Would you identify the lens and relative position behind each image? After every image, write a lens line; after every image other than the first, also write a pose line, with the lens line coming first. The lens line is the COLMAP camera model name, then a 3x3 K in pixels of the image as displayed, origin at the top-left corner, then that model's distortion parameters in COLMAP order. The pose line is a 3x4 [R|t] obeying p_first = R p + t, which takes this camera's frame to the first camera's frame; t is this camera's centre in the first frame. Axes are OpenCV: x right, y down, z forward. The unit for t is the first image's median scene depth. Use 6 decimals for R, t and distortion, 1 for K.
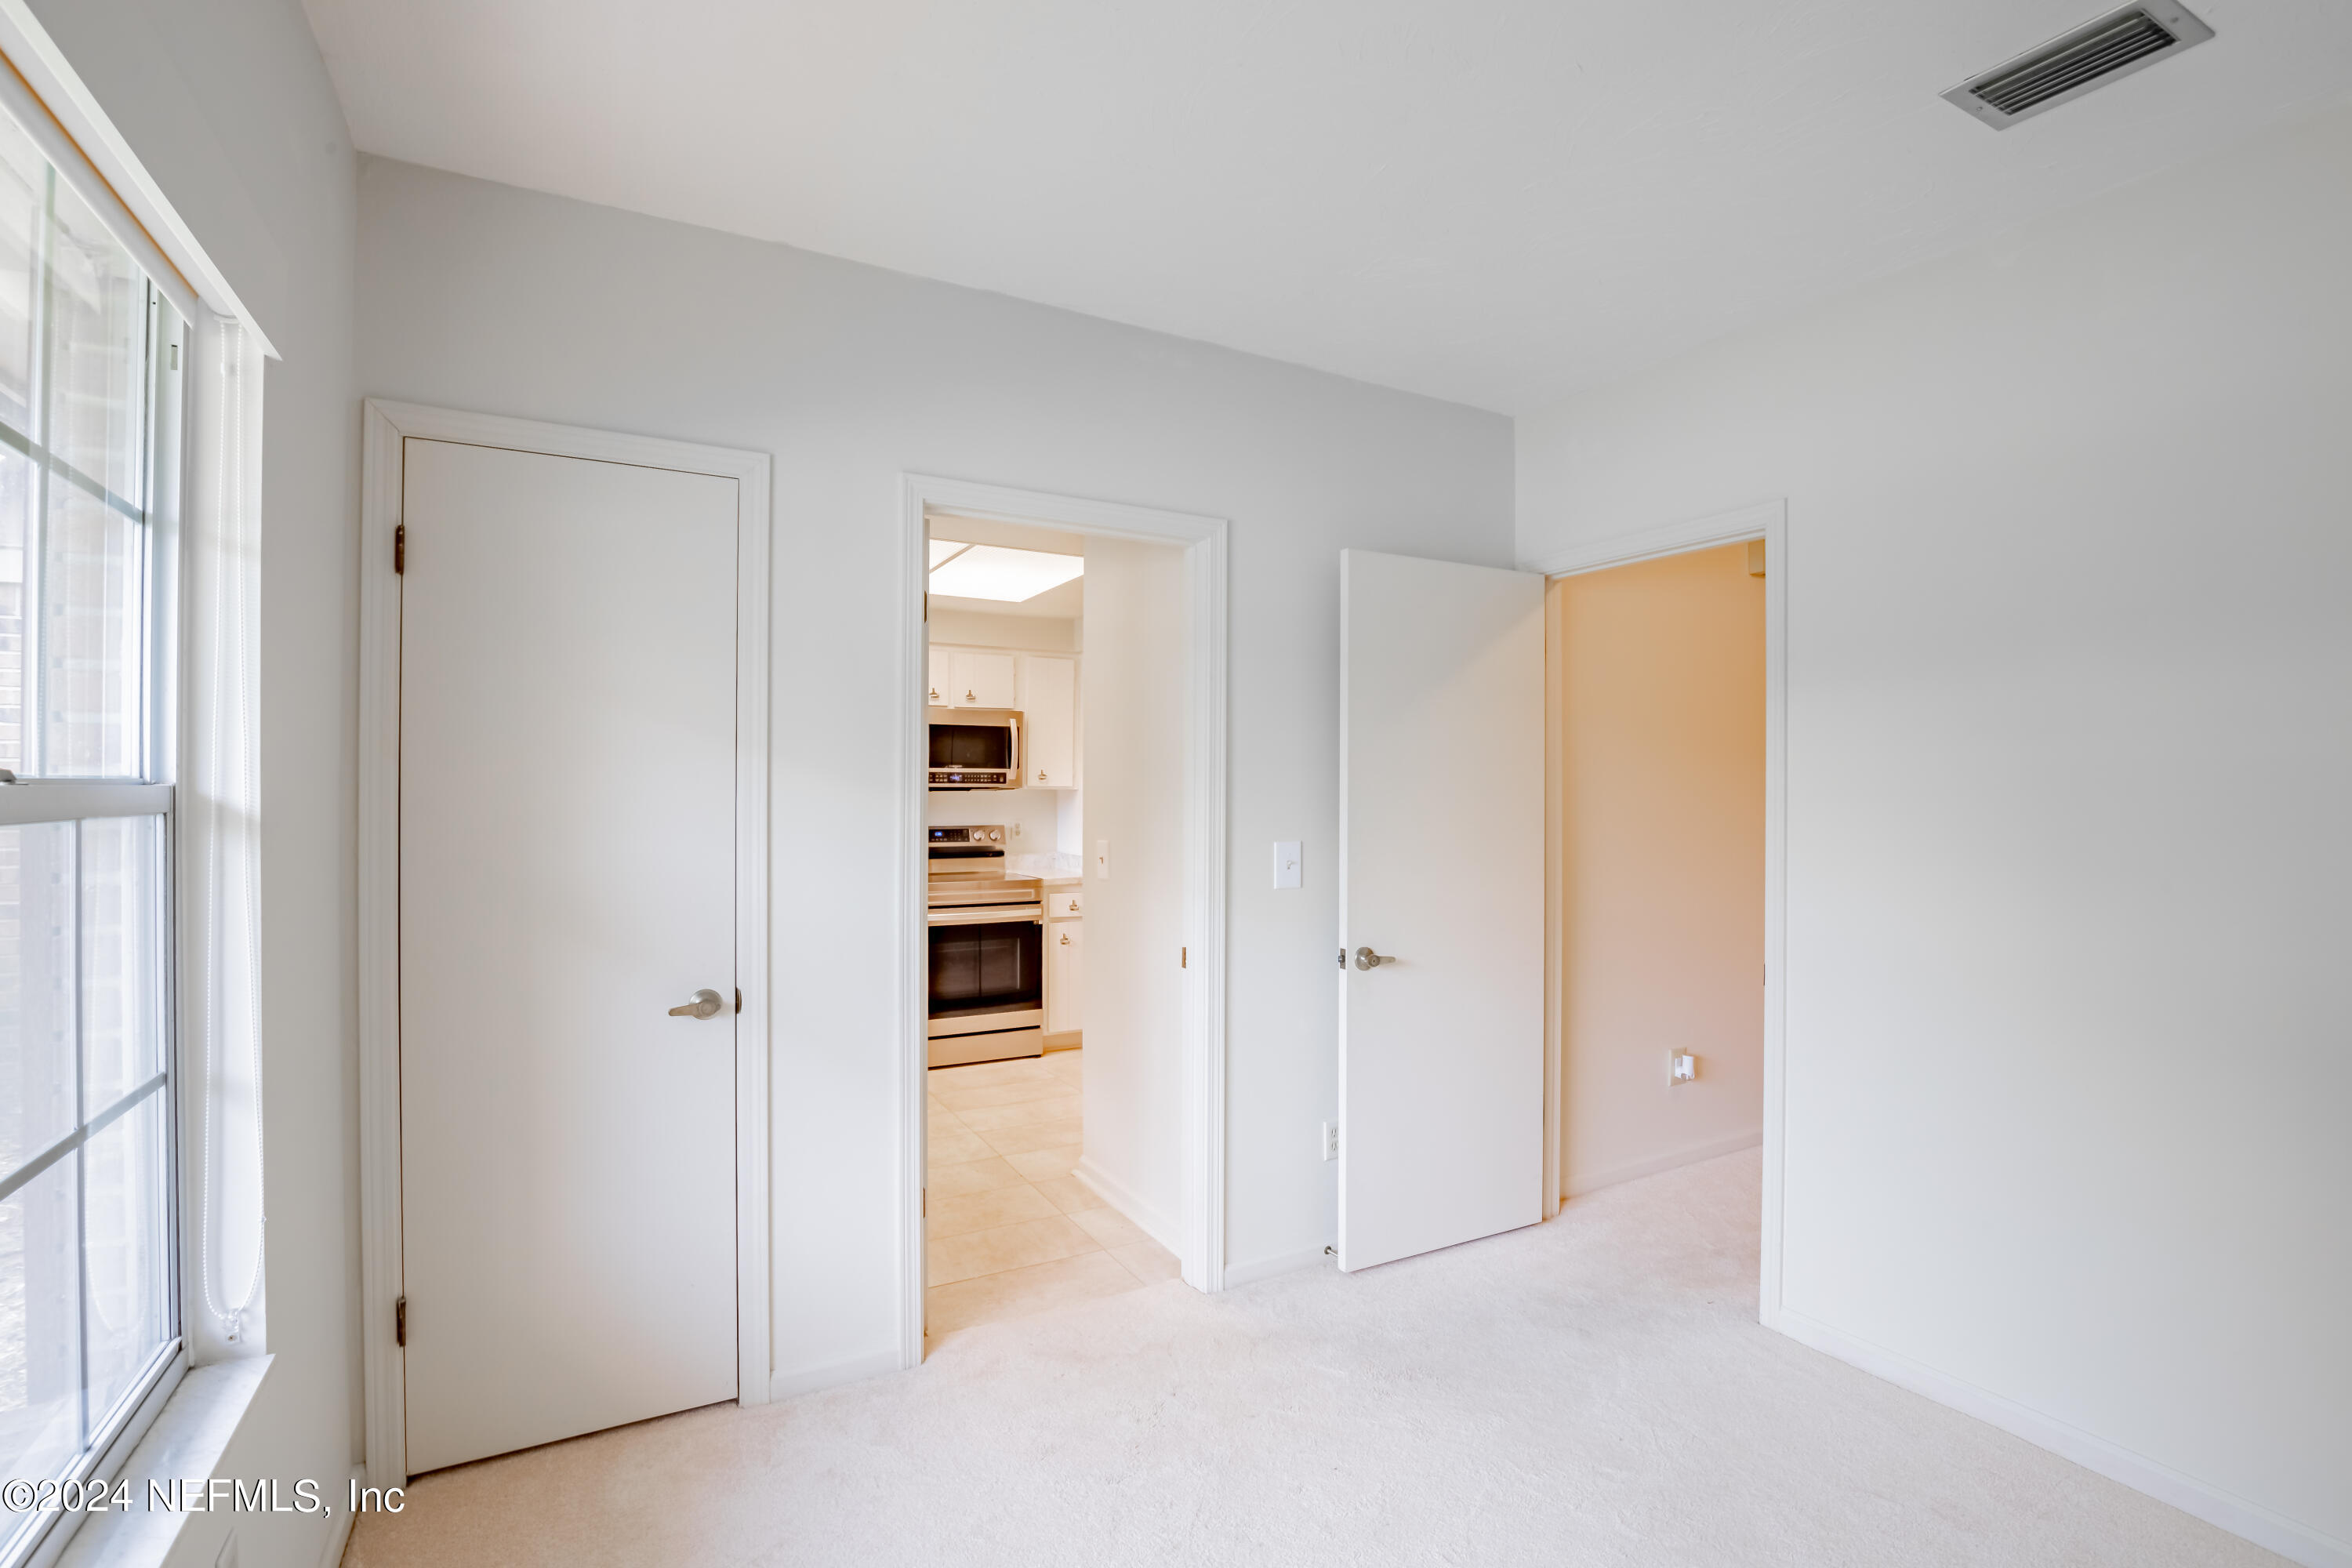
lens RADIAL K [[1084.0, 0, 1178.5], [0, 1084.0, 785.4], [0, 0, 1]] dist [-0.037955, 0.007853]
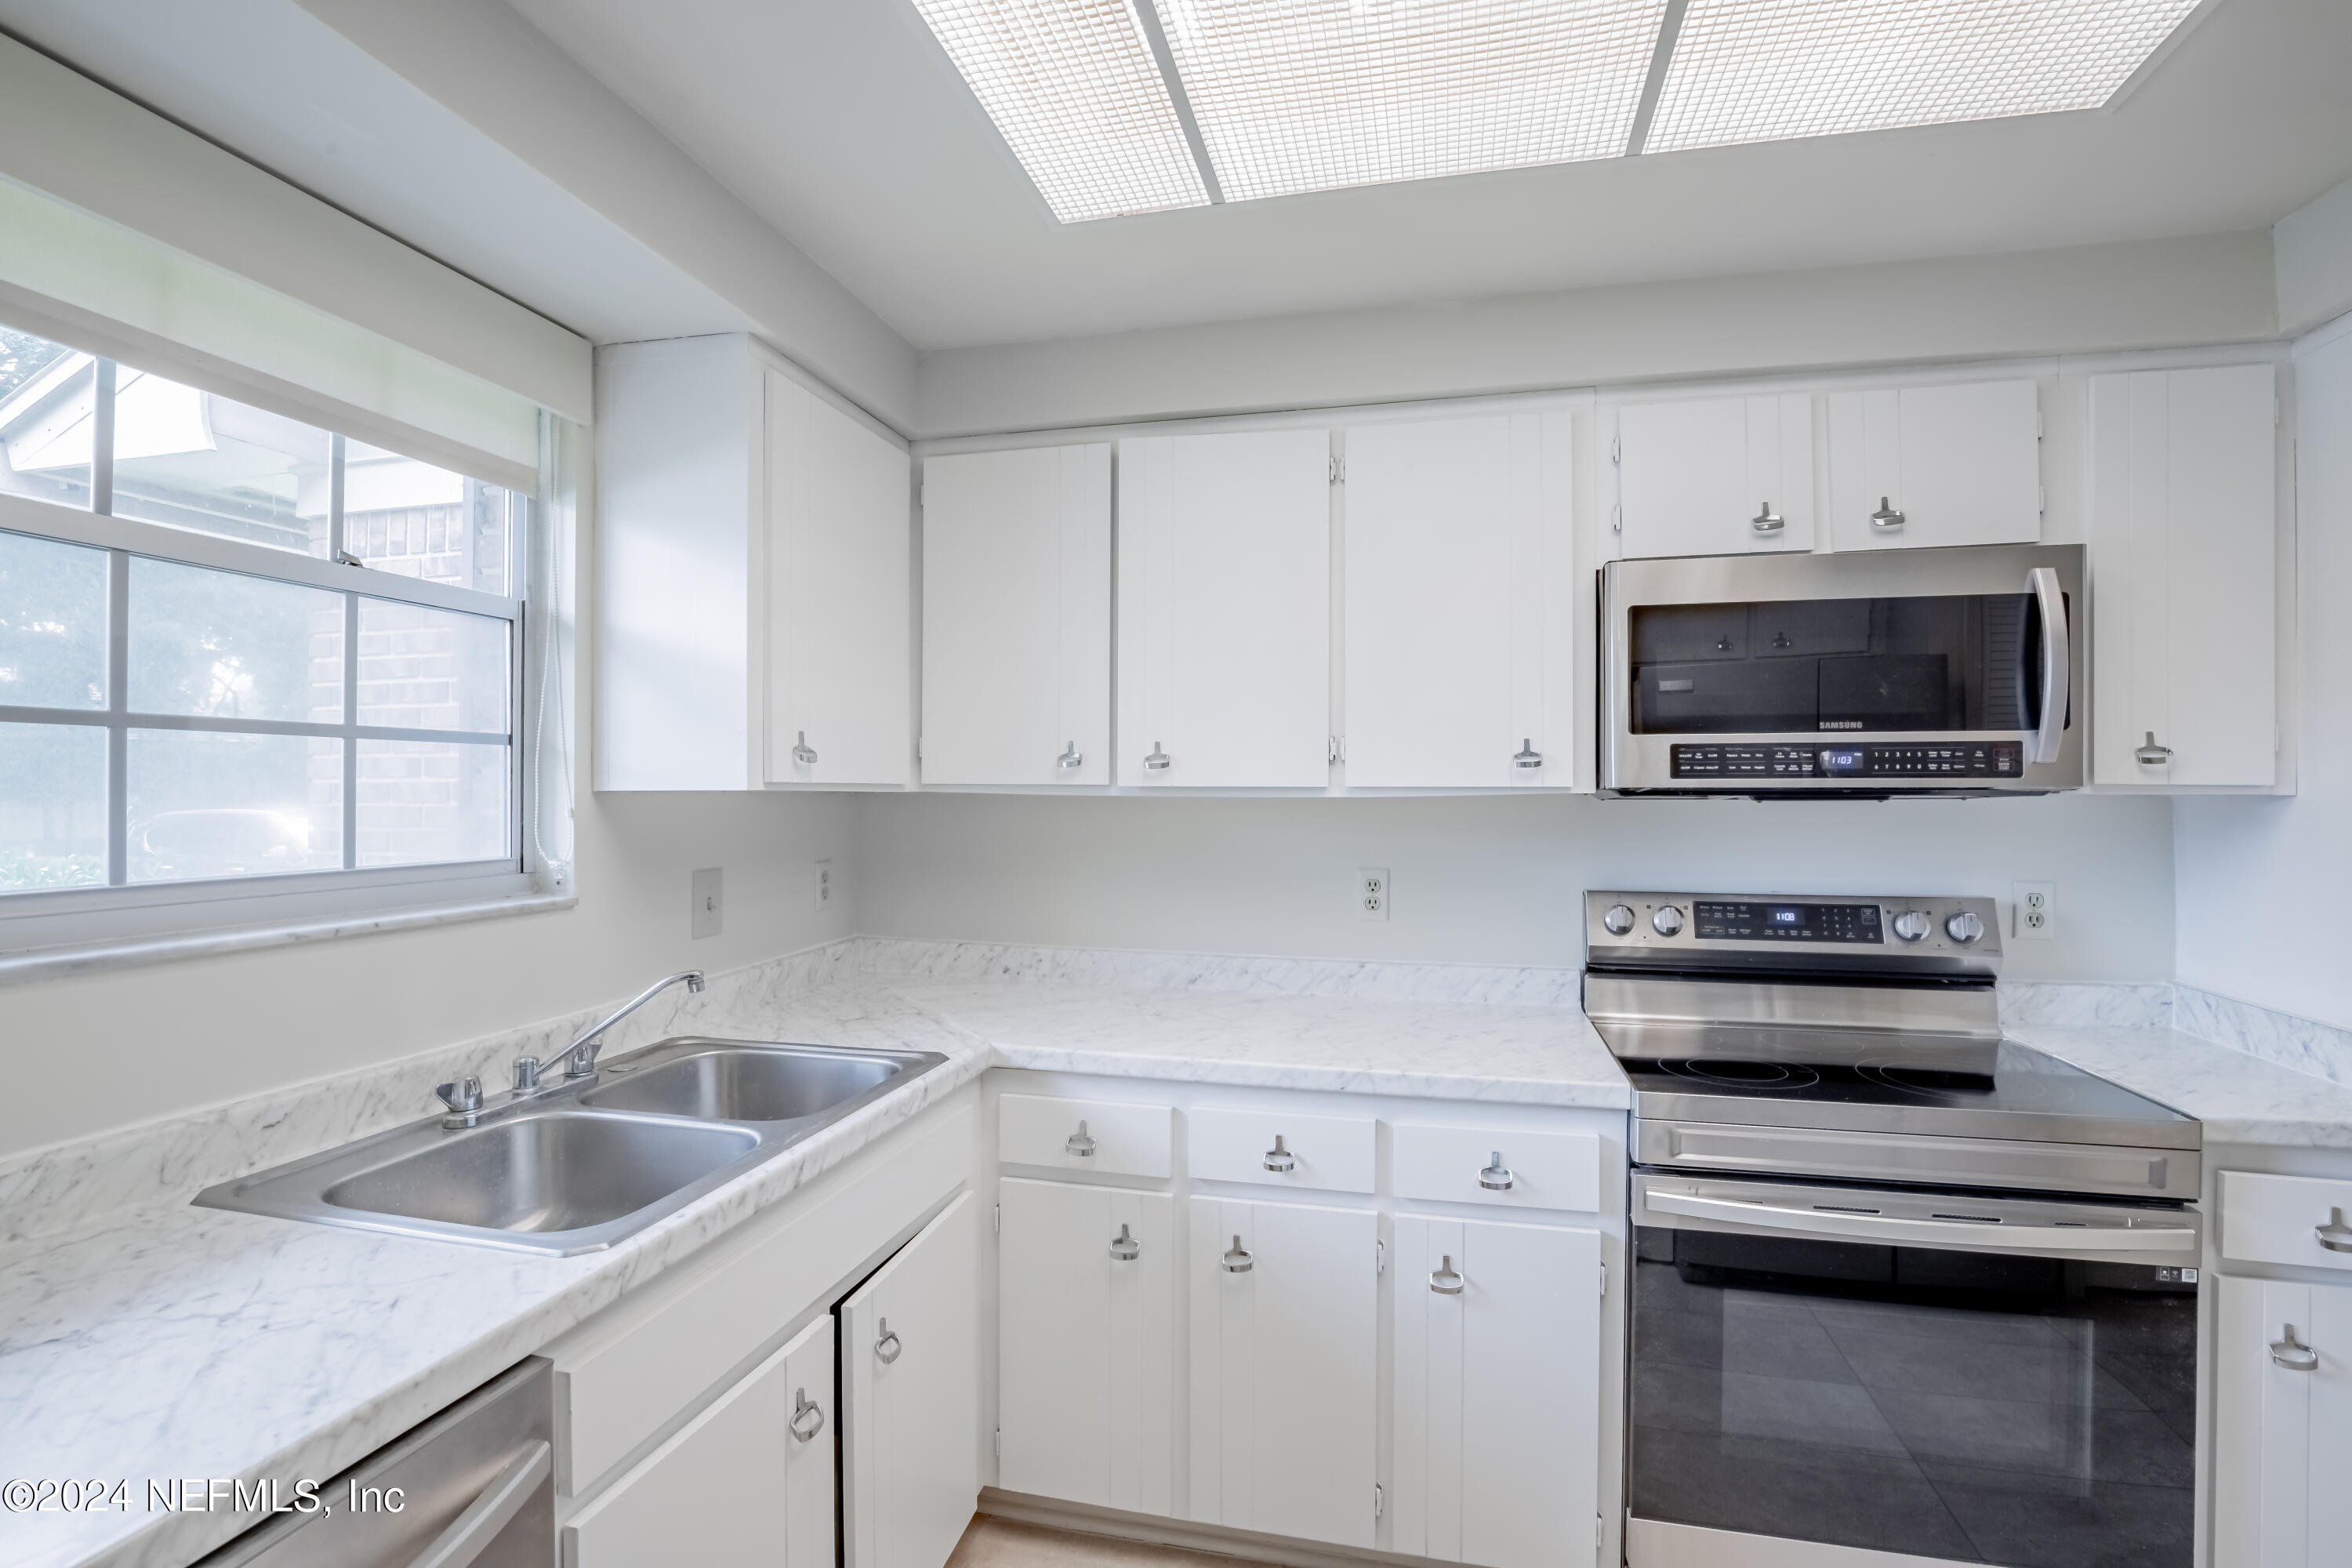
lens RADIAL K [[1084.0, 0, 1179.9], [0, 1084.0, 784.3], [0, 0, 1]] dist [-0.037955, 0.007853]
pose [[0.743066, -0.005926, -0.669192, -0.136941], [0.002052, 0.999976, -0.006578, 0.002168], [0.669215, 0.003515, 0.743060, 0.619270]]
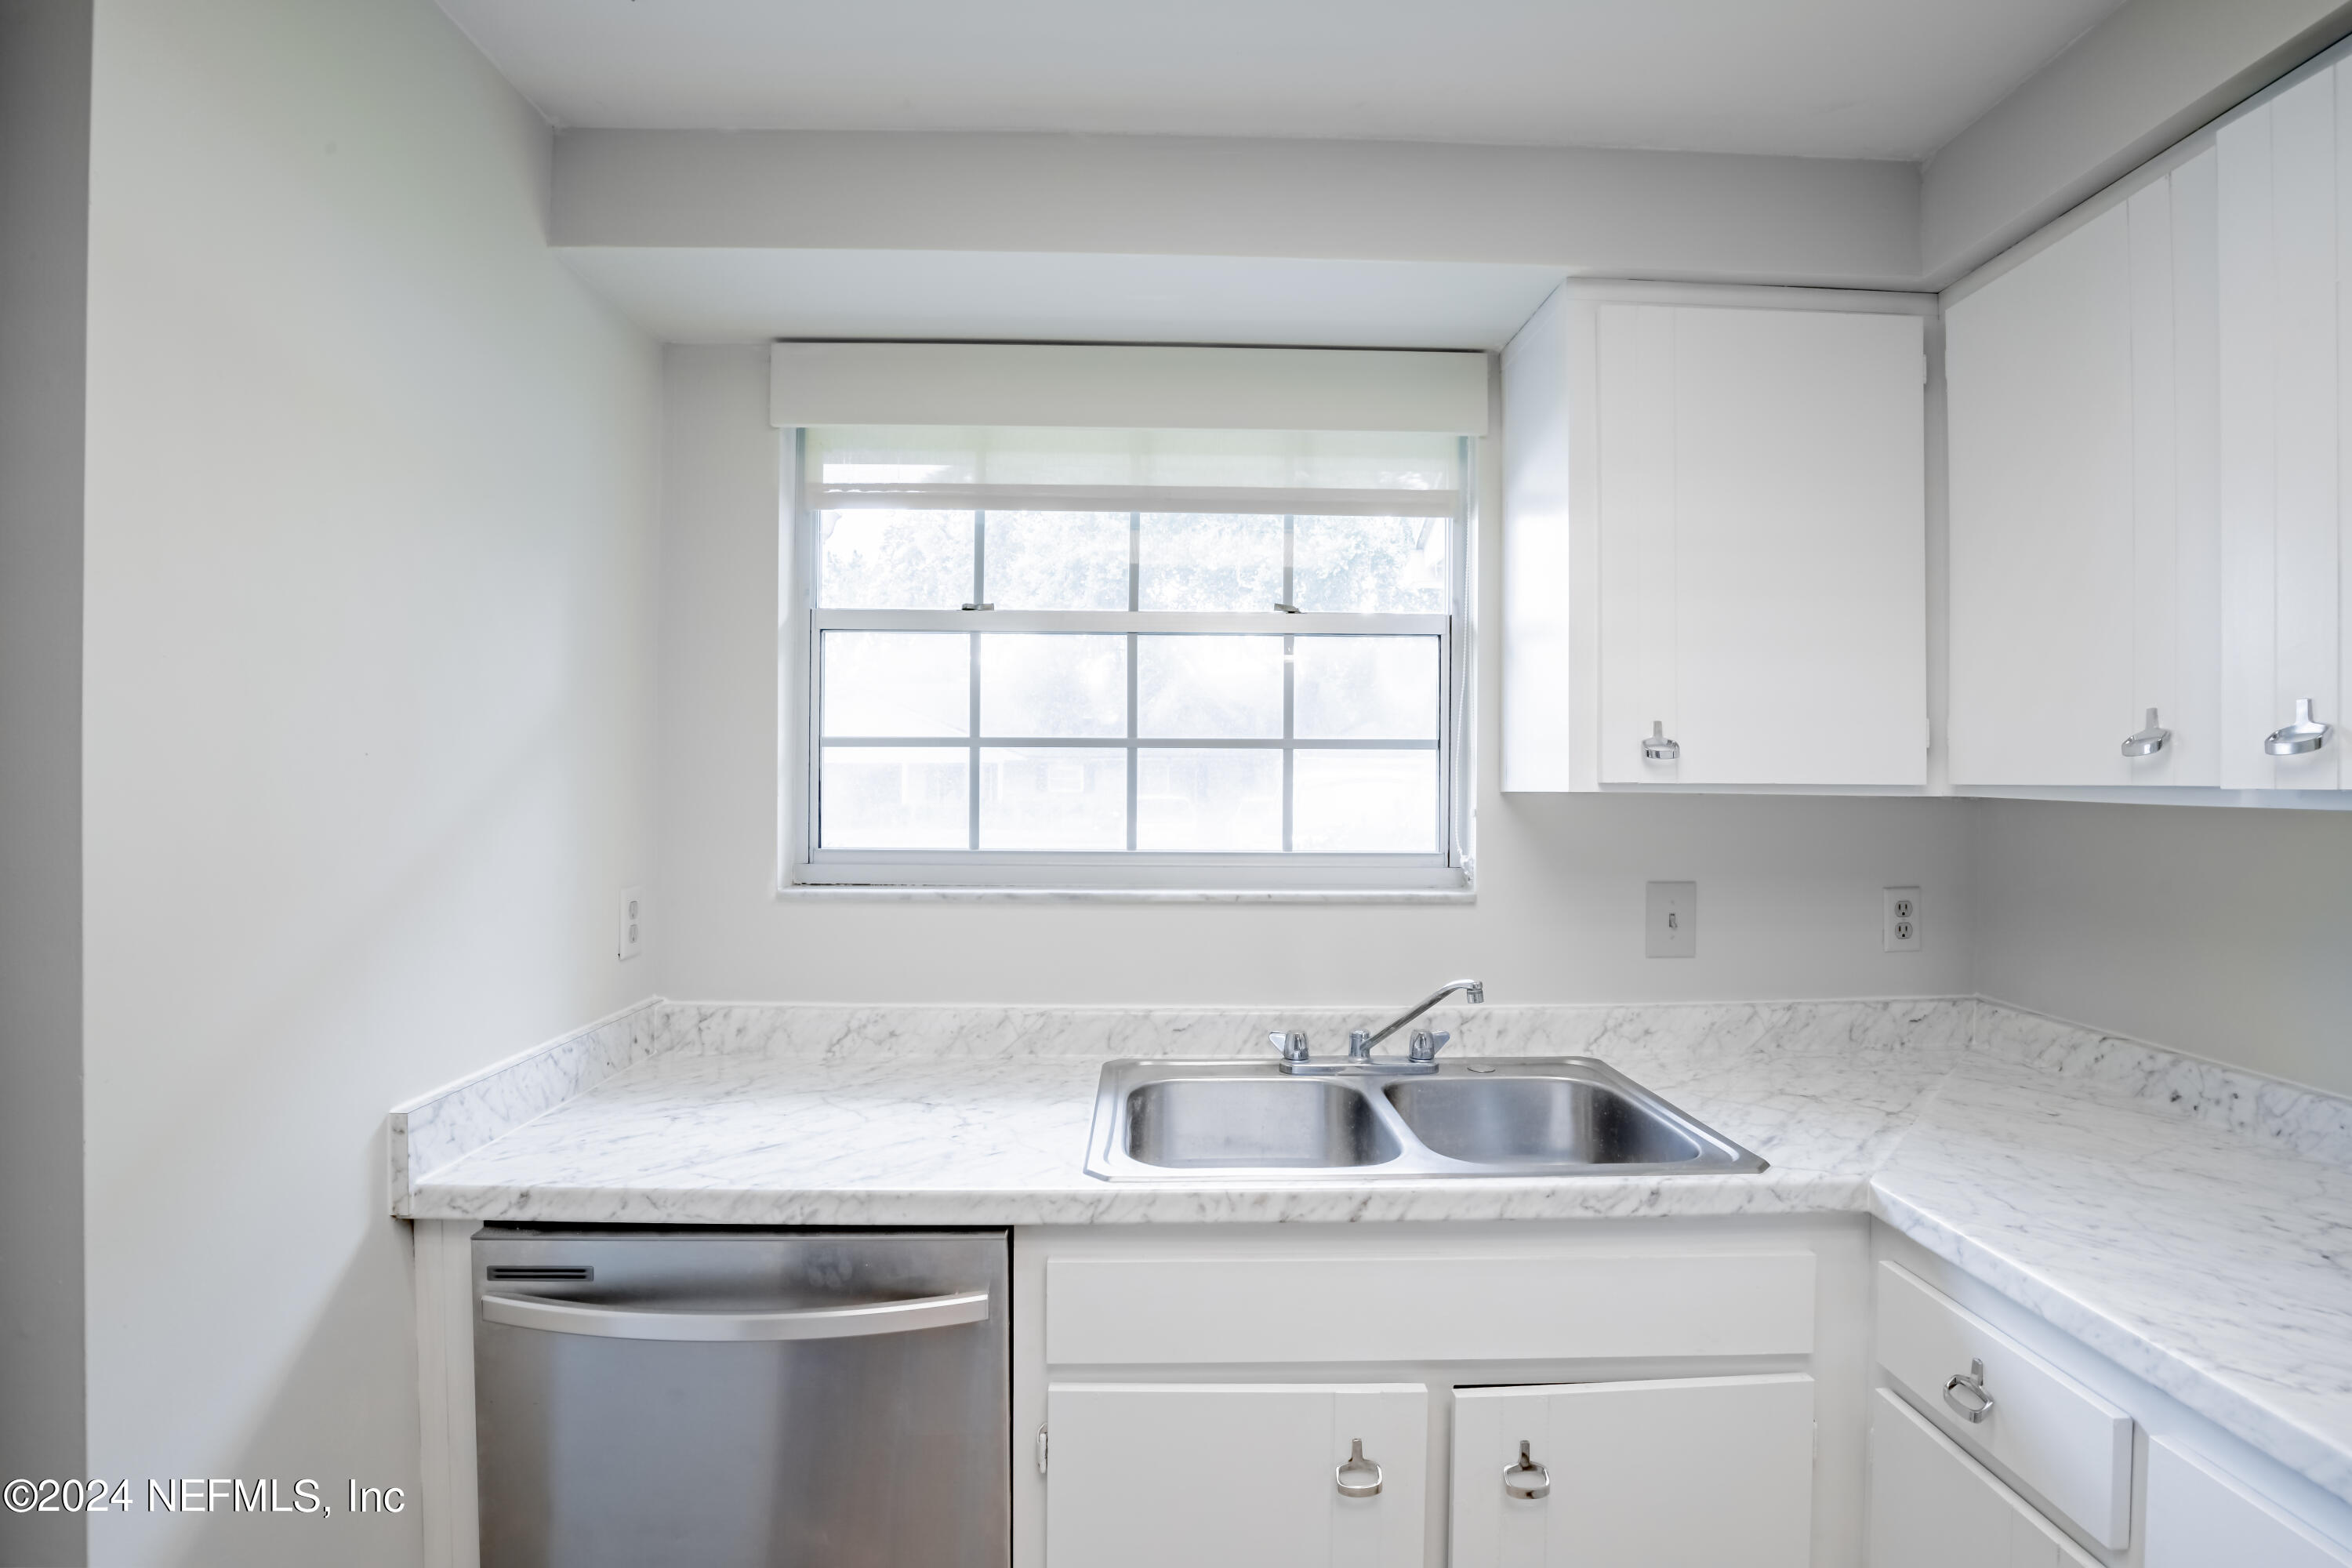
lens RADIAL K [[1084.0, 0, 1180.7], [0, 1084.0, 785.6], [0, 0, 1]] dist [-0.037955, 0.007853]
pose [[-0.455876, -0.006663, -0.890018, -0.146646], [-0.007136, 0.999967, -0.003831, 0.001694], [0.890015, 0.004605, -0.455909, 0.808243]]
